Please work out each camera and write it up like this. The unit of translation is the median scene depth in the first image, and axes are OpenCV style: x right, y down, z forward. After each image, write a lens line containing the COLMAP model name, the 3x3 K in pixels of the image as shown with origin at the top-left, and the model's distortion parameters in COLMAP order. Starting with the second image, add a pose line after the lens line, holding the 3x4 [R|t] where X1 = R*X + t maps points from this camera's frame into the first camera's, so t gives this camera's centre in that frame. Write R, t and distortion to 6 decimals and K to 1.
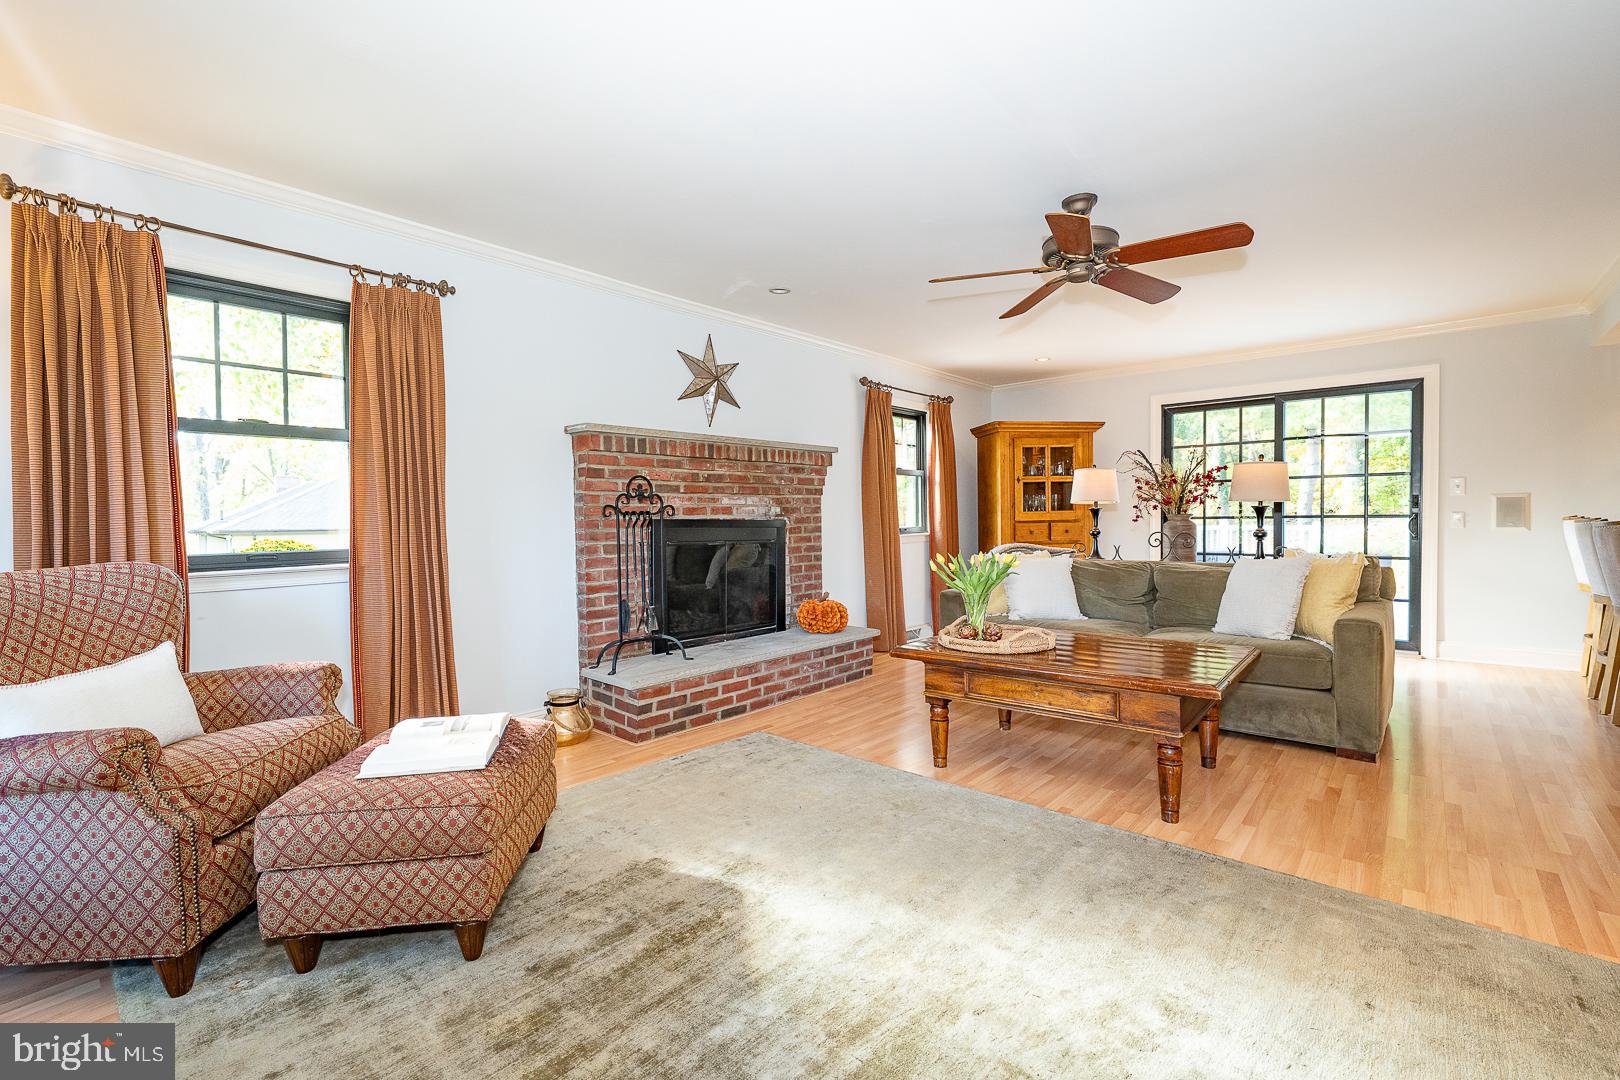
lens RADIAL K [[705.9, 0, 816.9], [0, 705.9, 529.8], [0, 0, 1]] dist [0.002743, 0.000361]
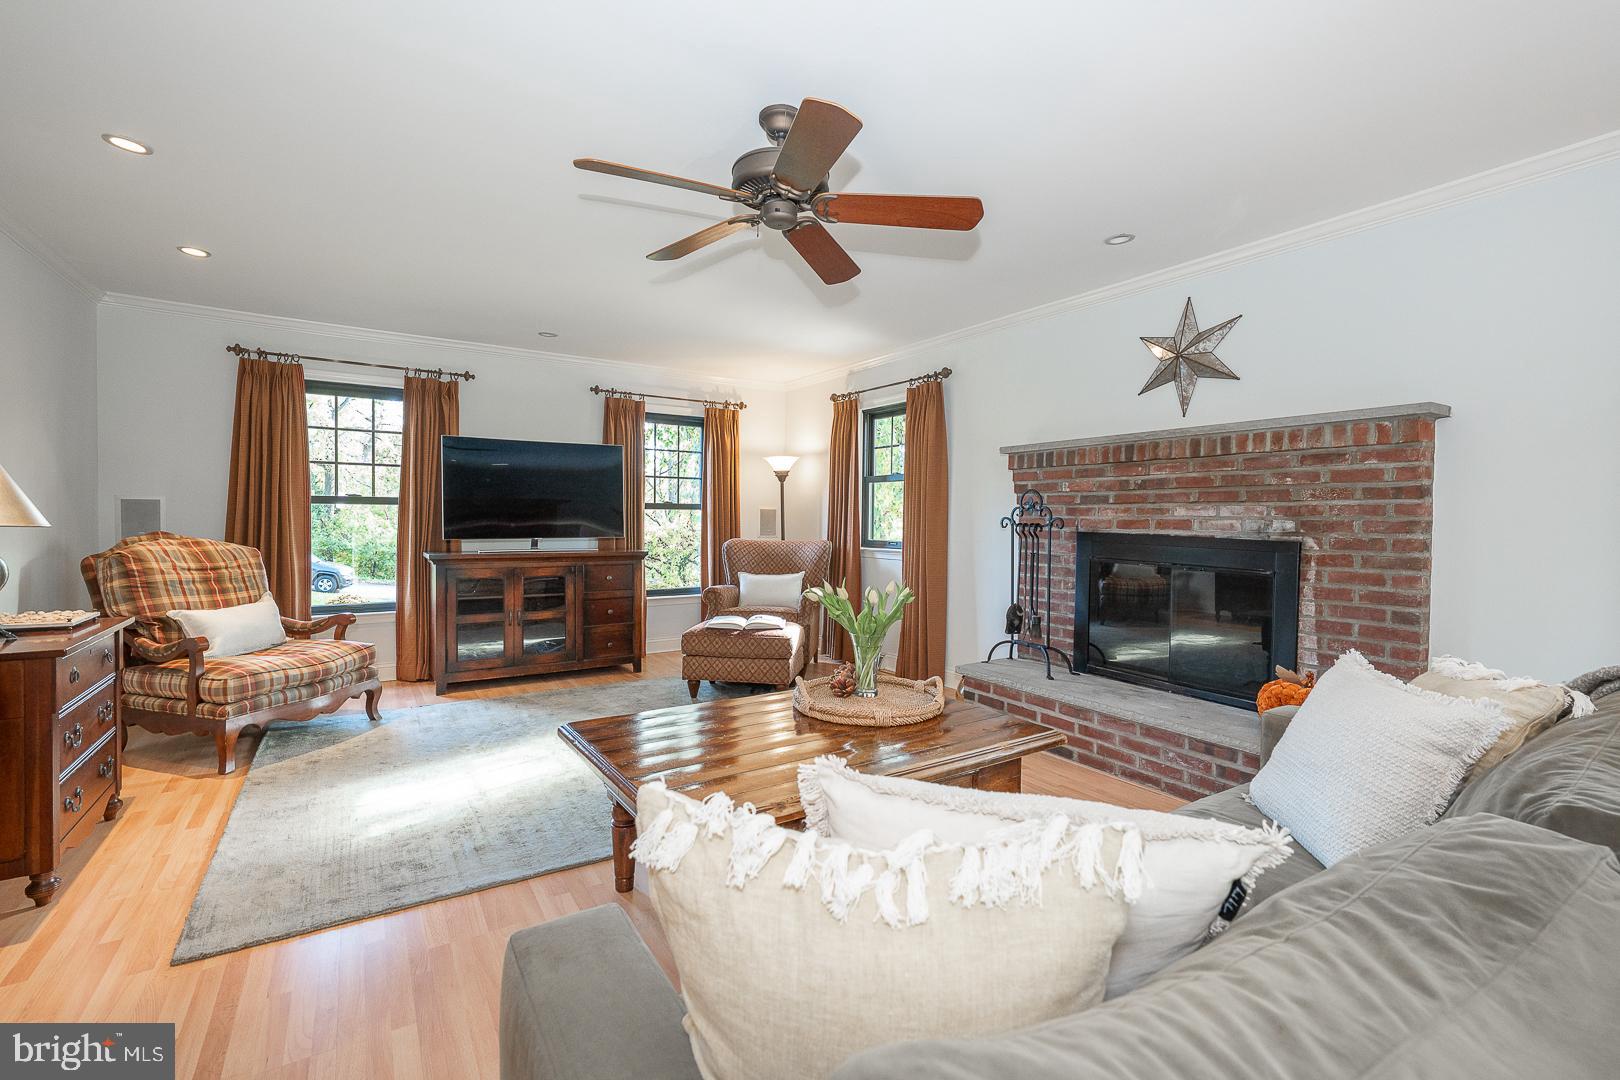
lens RADIAL K [[705.9, 0, 820.7], [0, 705.9, 535.5], [0, 0, 1]] dist [0.002743, 0.000361]
pose [[-0.262250, 0.021469, -0.964761, 0.735090], [-0.038045, 0.998745, 0.032566, -0.026212], [0.964250, 0.045245, -0.261104, 0.848047]]
